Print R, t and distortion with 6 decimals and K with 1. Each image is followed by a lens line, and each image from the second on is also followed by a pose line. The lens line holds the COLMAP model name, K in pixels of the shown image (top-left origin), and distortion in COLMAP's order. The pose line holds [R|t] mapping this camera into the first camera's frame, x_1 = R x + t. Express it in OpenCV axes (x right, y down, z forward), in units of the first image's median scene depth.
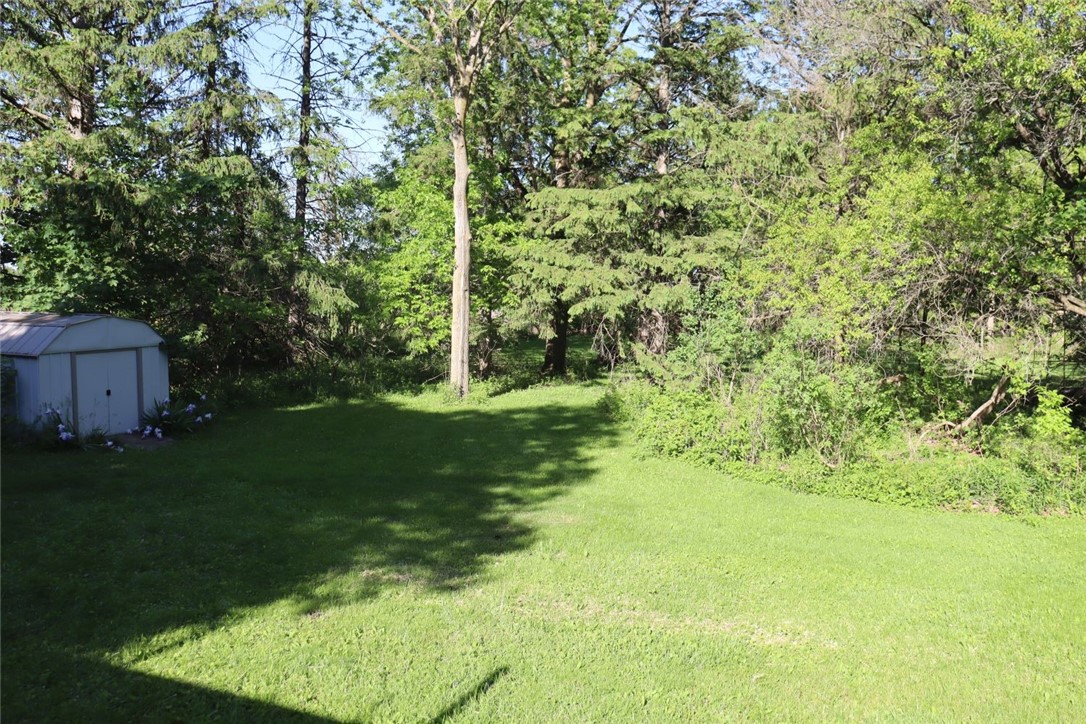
lens RADIAL K [[907.9, 0, 548.1], [0, 907.9, 361.5], [0, 0, 1]] dist [-0.100424, 0.004068]
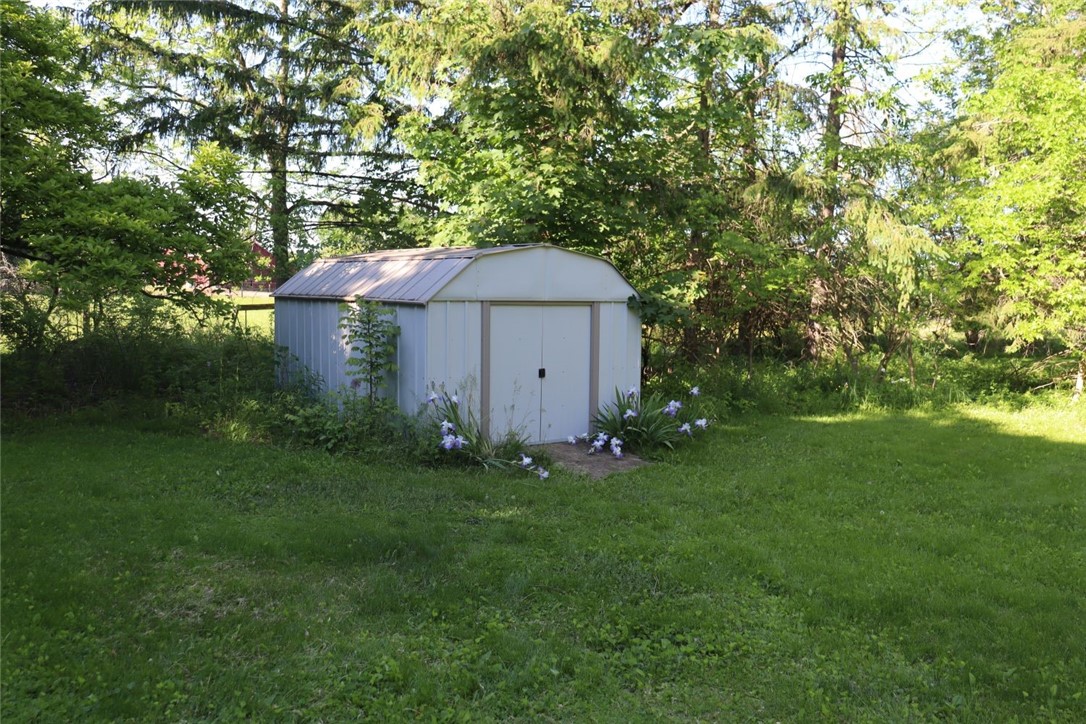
lens RADIAL K [[907.9, 0, 542.7], [0, 907.9, 357.7], [0, 0, 1]] dist [-0.100424, 0.004068]
pose [[0.857073, 0.035661, -0.513959, -0.173150], [-0.043695, 0.999039, -0.003547, 0.025999], [0.513338, 0.025498, 0.857808, 0.455937]]
